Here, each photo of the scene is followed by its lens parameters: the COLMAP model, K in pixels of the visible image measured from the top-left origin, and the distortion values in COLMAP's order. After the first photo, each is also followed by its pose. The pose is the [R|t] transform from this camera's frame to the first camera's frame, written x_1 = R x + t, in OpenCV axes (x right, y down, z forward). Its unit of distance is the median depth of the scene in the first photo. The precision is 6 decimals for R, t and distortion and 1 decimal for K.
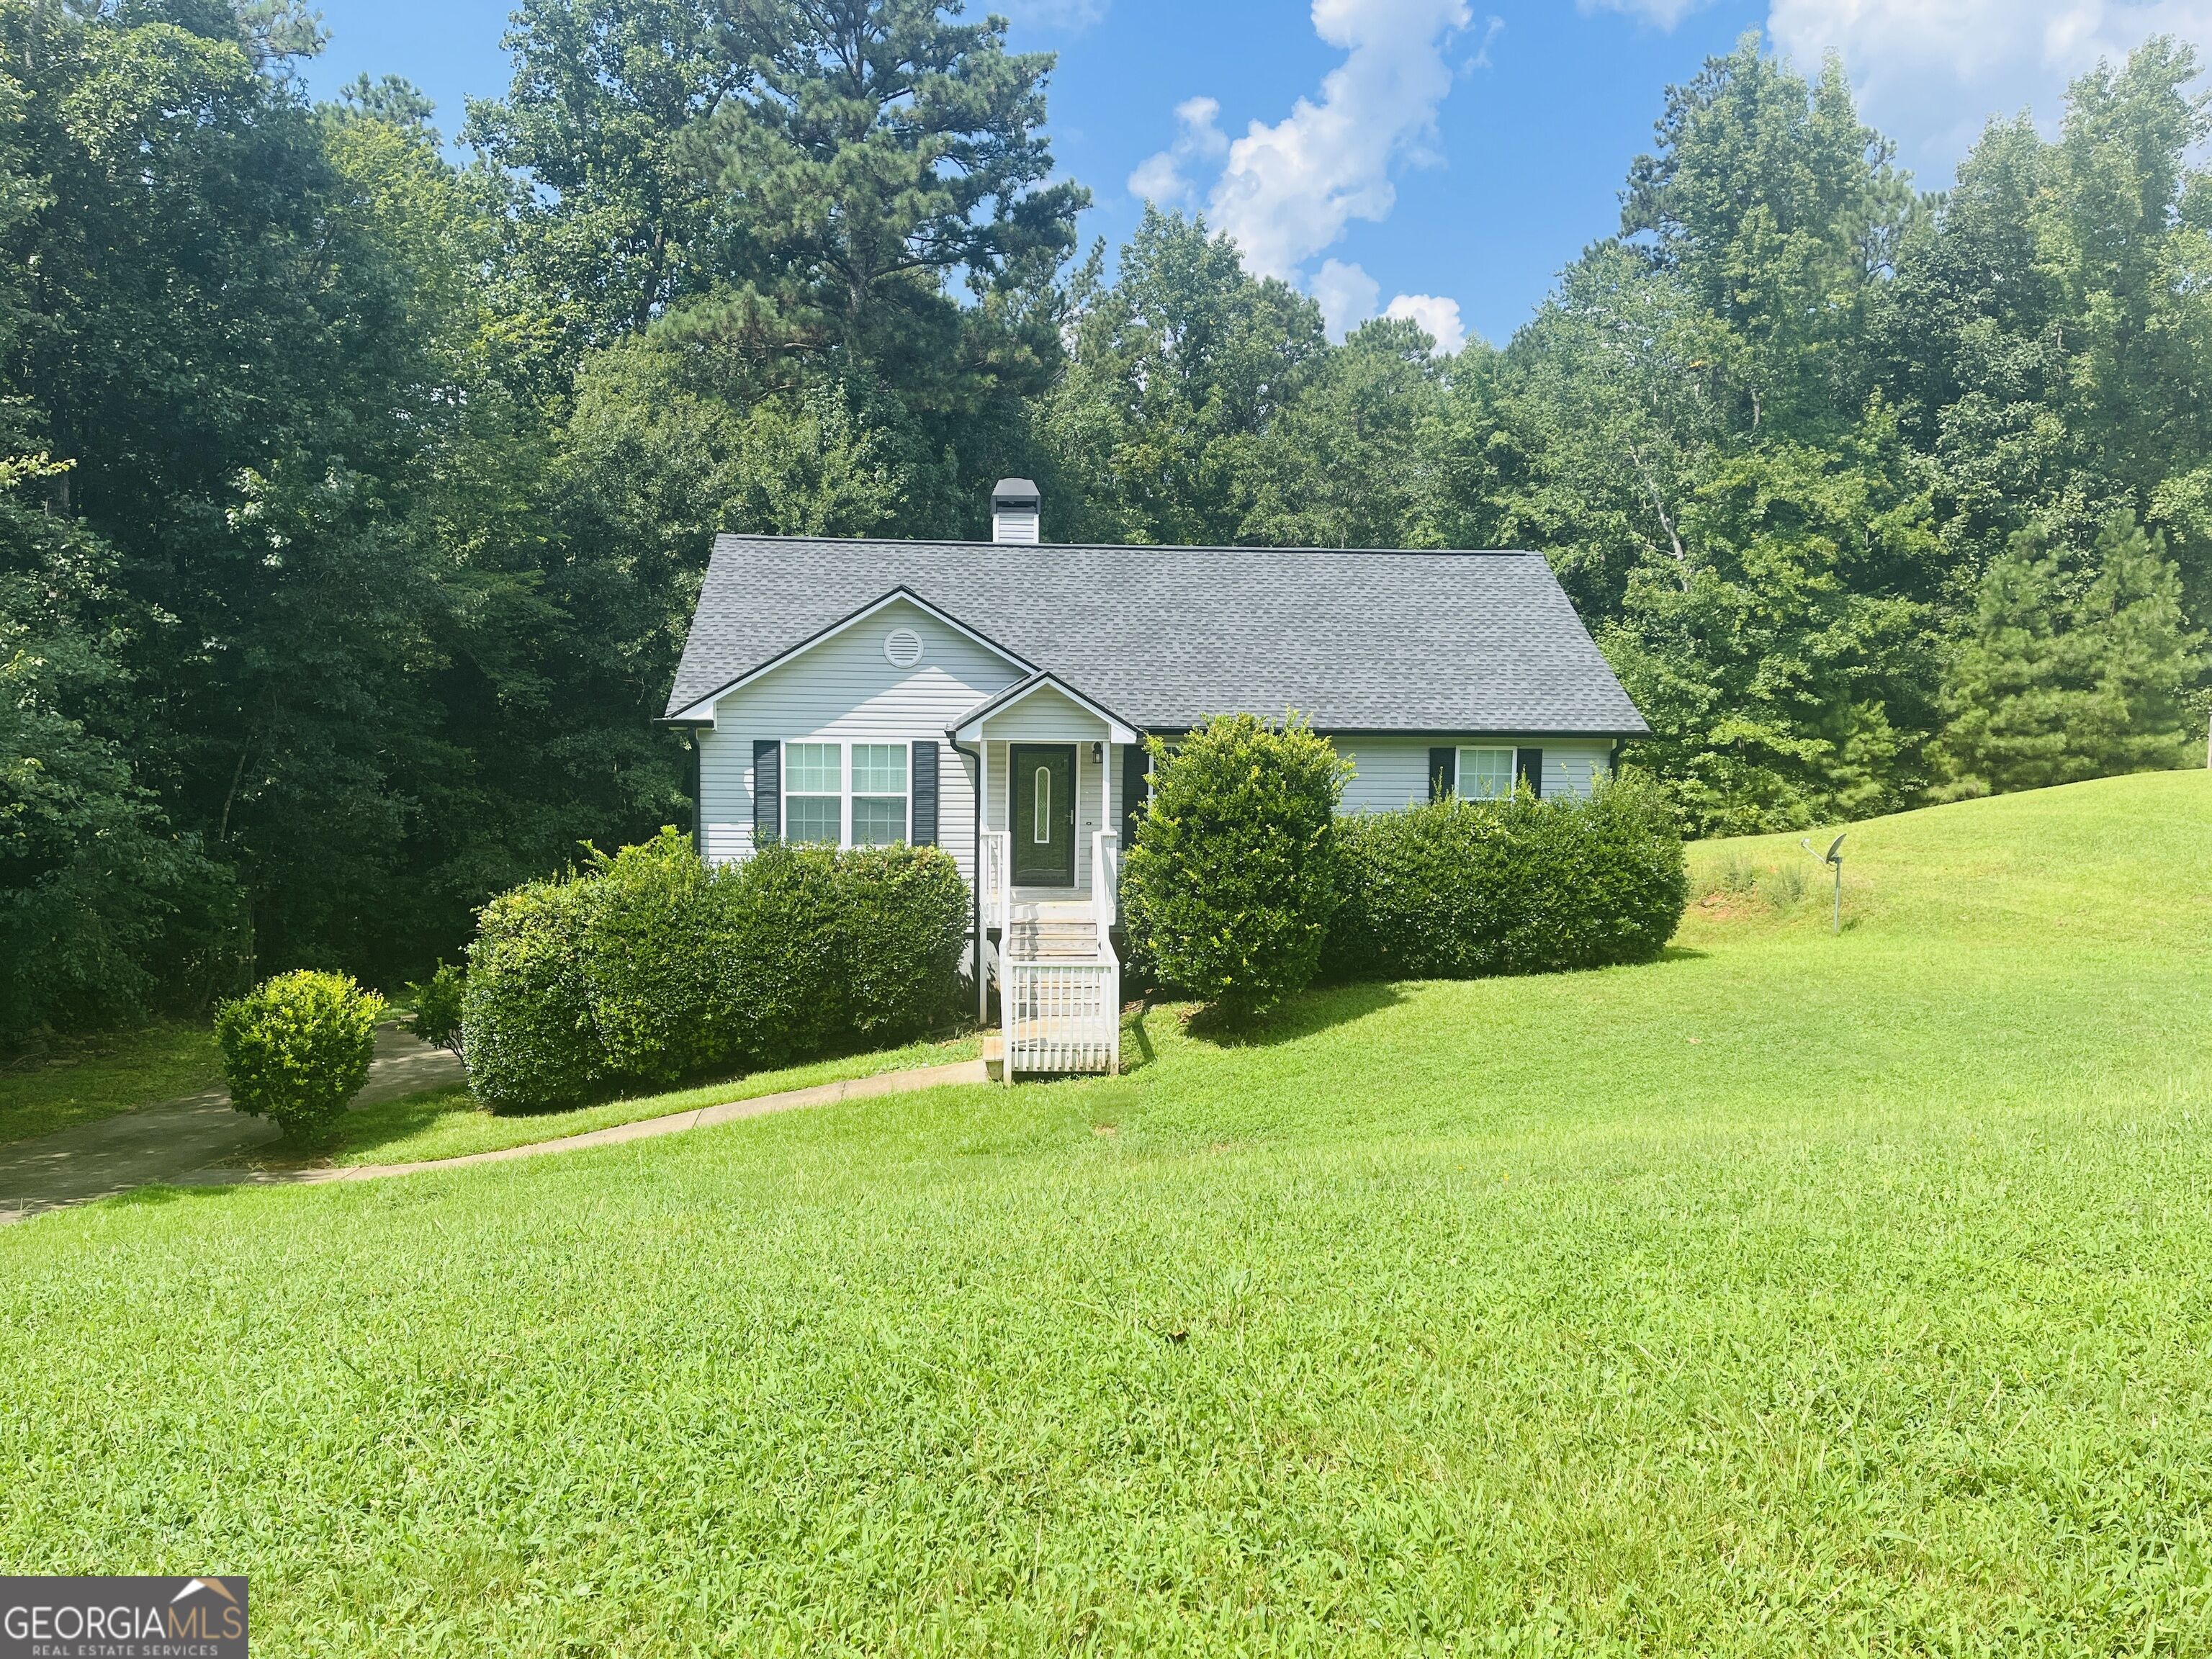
lens RADIAL K [[1676.8, 0, 1108.6], [0, 1676.8, 831.5], [0, 0, 1]] dist [0.062096, -0.000658]
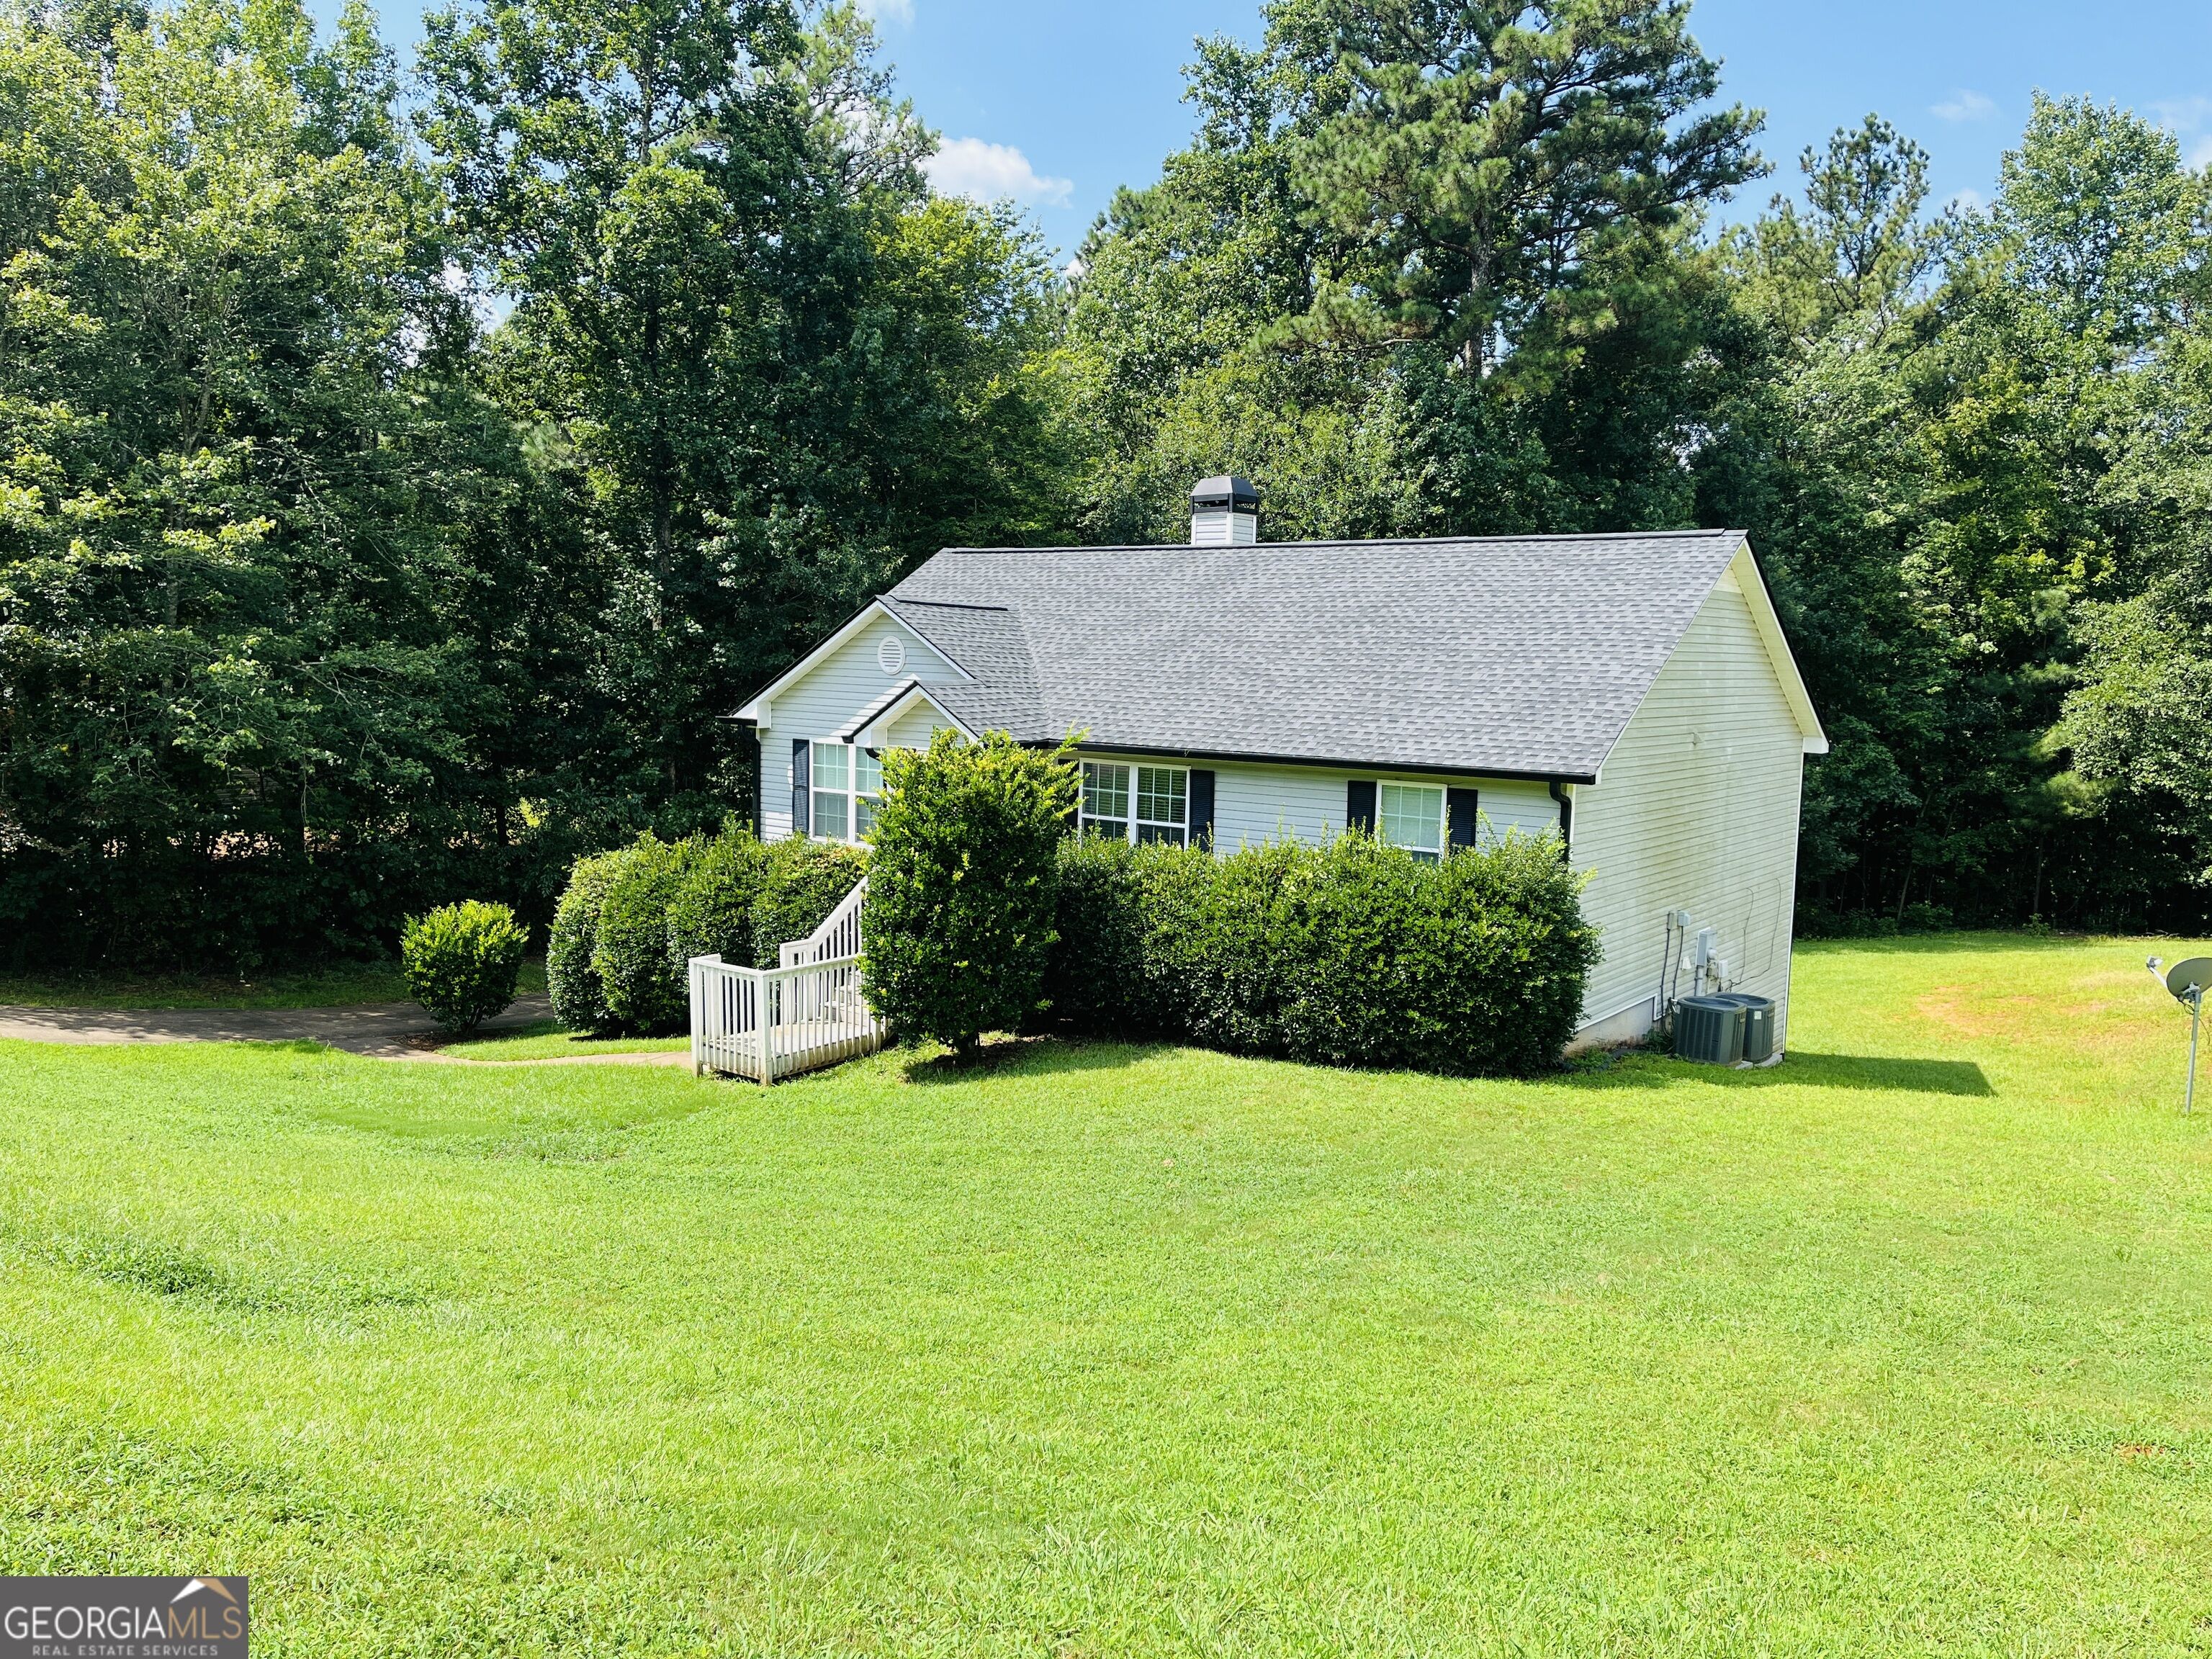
lens RADIAL K [[1676.8, 0, 1107.7], [0, 1676.8, 825.7], [0, 0, 1]] dist [0.062096, -0.000658]
pose [[0.753428, 0.073247, -0.653438, 0.642878], [-0.075058, 0.996861, 0.025200, -0.039192], [0.653232, 0.030059, 0.756561, 0.298051]]
